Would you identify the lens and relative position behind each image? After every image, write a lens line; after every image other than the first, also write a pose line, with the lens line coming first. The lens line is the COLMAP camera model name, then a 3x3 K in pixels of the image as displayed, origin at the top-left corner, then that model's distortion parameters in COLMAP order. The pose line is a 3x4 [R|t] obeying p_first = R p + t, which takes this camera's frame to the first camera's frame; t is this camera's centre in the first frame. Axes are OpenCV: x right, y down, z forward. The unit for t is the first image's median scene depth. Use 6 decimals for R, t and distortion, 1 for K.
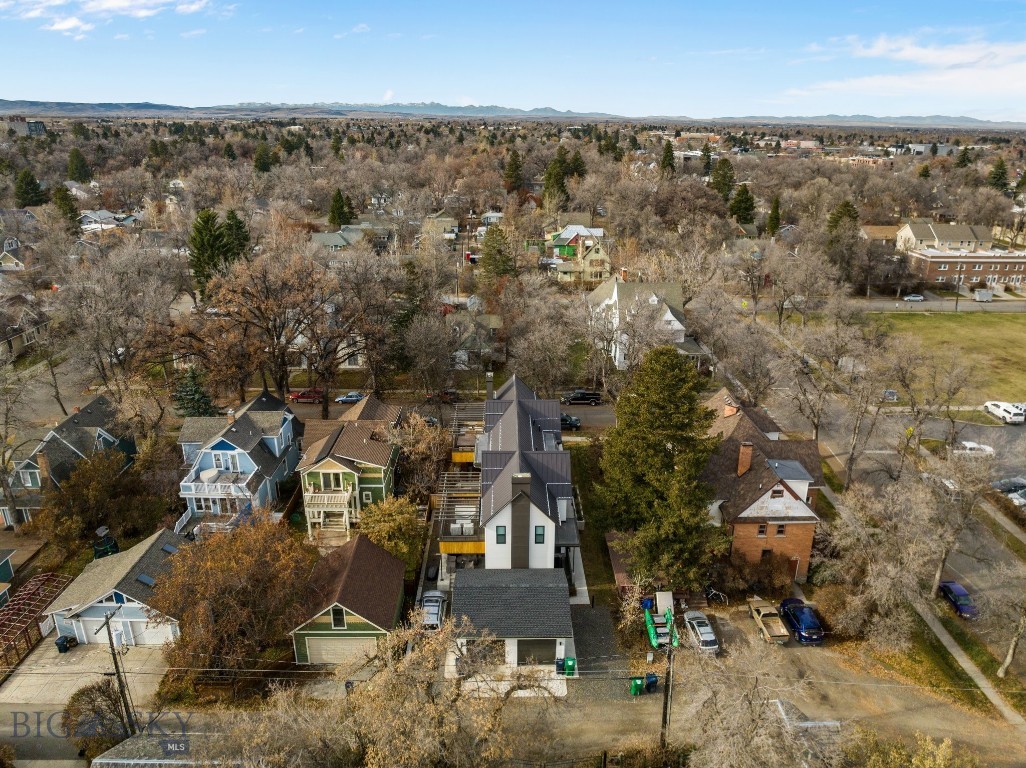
lens RADIAL K [[725.5, 0, 513.2], [0, 725.5, 377.0], [0, 0, 1]] dist [-0.041209, 0.009210]
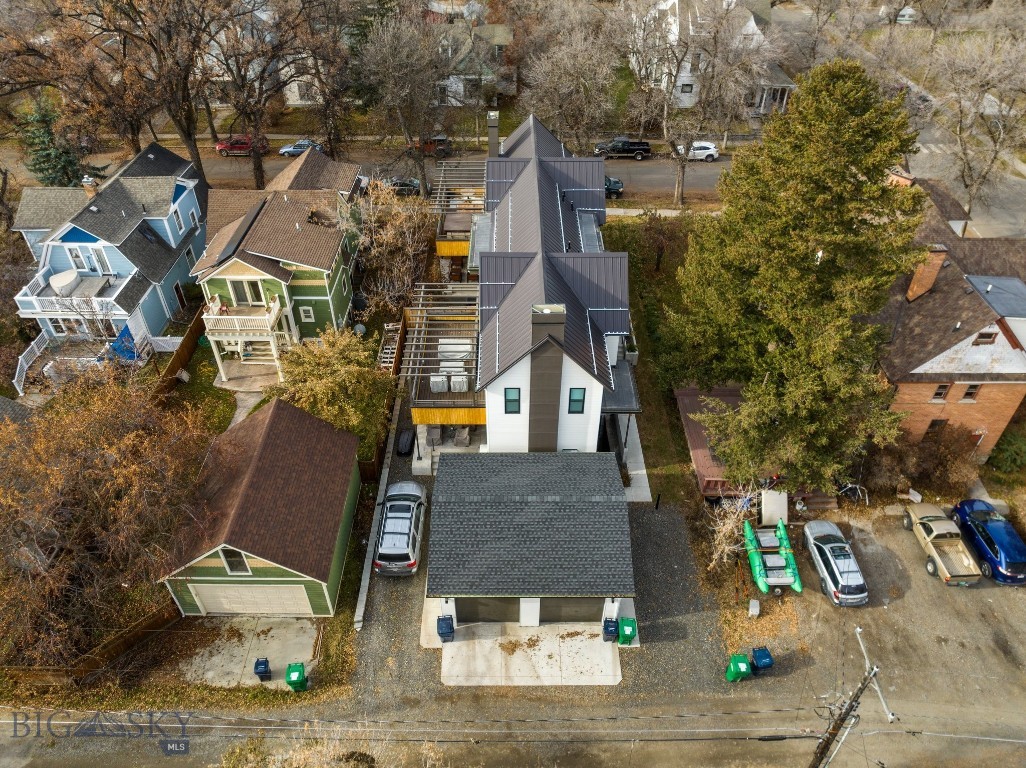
lens RADIAL K [[725.5, 0, 513.2], [0, 725.5, 377.0], [0, 0, 1]] dist [-0.041209, 0.009210]
pose [[0.999948, 0.005569, -0.008590, -0.010171], [-0.002283, 0.939273, 0.343164, -0.005916], [0.009979, -0.343126, 0.939236, 0.409745]]
